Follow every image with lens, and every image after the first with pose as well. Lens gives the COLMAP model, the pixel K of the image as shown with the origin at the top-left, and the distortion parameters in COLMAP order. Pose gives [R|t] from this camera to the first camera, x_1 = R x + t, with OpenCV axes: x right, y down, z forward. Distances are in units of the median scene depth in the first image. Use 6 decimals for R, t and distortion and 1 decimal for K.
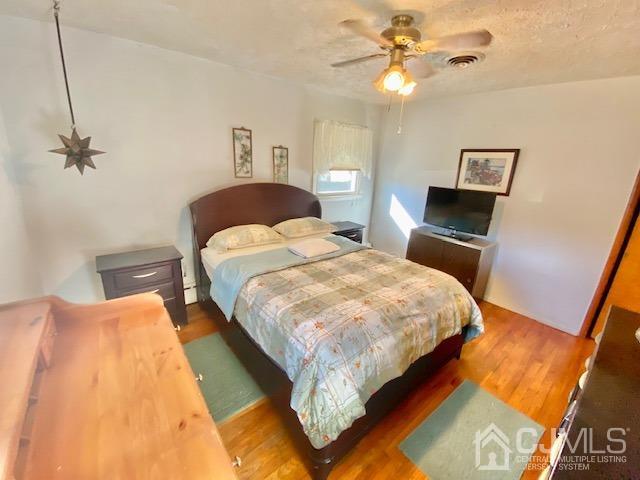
lens RADIAL K [[260.9, 0, 318.5], [0, 260.9, 237.7], [0, 0, 1]] dist [0.025366, -0.022793]
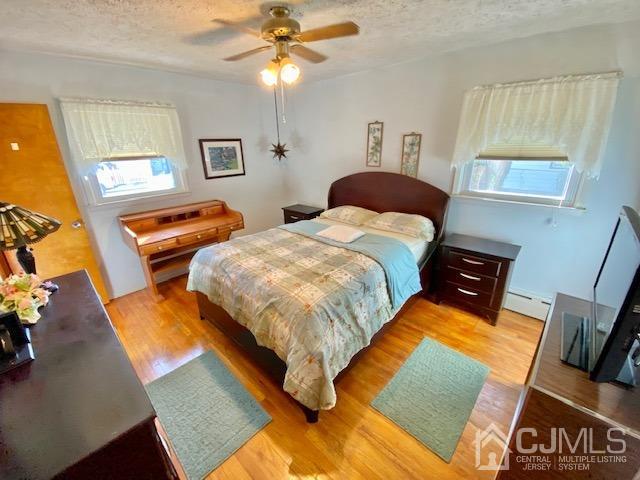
lens RADIAL K [[260.9, 0, 318.5], [0, 260.9, 237.7], [0, 0, 1]] dist [0.025366, -0.022793]
pose [[0.143335, 0.286832, -0.947197, 0.863223], [-0.249866, 0.936562, 0.245800, -0.162748], [0.957613, 0.201440, 0.205912, 0.618468]]
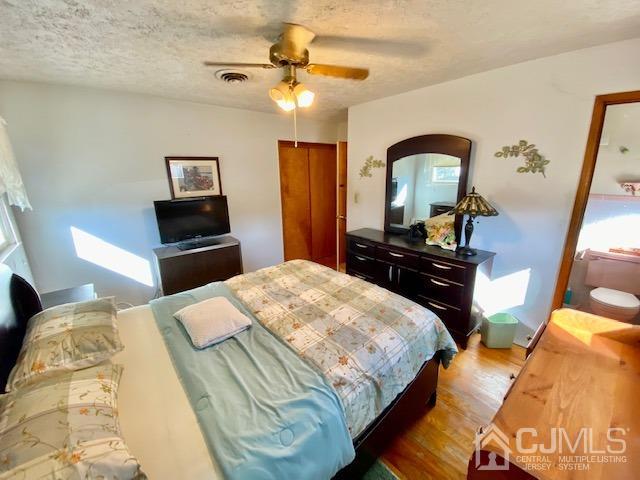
lens RADIAL K [[260.9, 0, 318.5], [0, 260.9, 237.7], [0, 0, 1]] dist [0.025366, -0.022793]
pose [[-0.049087, -0.295638, 0.954038, -0.495782], [0.296818, 0.907719, 0.296556, -0.215688], [-0.953672, 0.297733, 0.043193, 0.597411]]
